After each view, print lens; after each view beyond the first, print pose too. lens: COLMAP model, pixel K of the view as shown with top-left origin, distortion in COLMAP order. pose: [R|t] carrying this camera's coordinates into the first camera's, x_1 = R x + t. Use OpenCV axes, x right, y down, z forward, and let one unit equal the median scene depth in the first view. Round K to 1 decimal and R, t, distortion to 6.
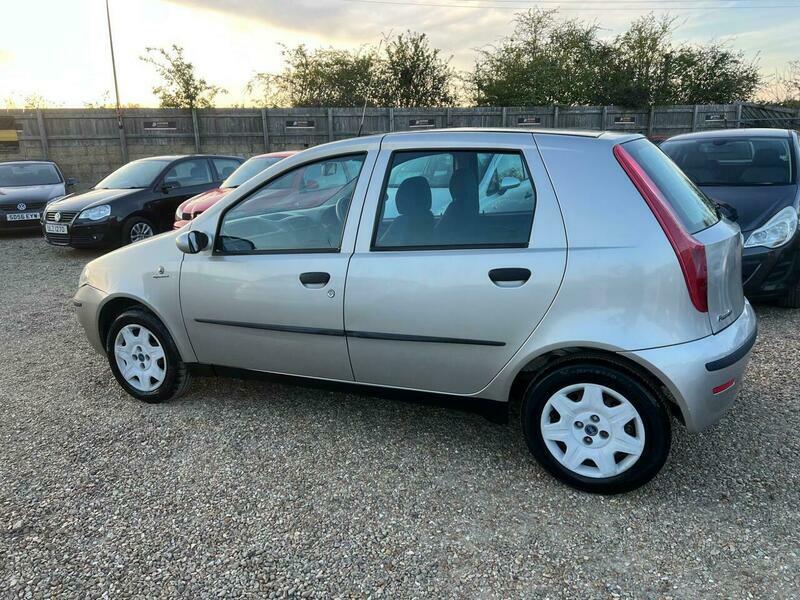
lens RADIAL K [[590.4, 0, 397.0], [0, 590.4, 295.5], [0, 0, 1]] dist [0.050302, -0.049599]
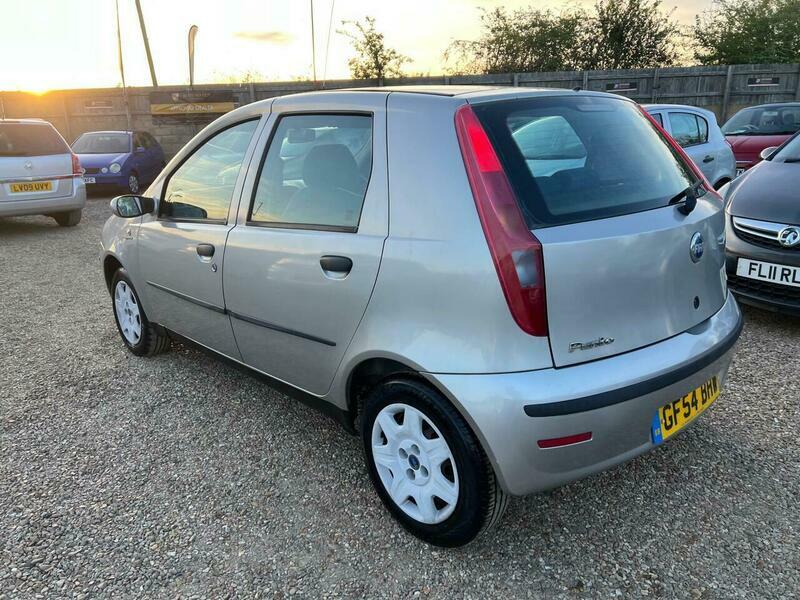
lens RADIAL K [[590.4, 0, 395.0], [0, 590.4, 297.8], [0, 0, 1]] dist [0.050302, -0.049599]
pose [[0.930378, 0.103060, -0.351817, 0.413469], [-0.084924, 0.994156, 0.066642, -0.036198], [0.356629, -0.032125, 0.933693, 0.175985]]
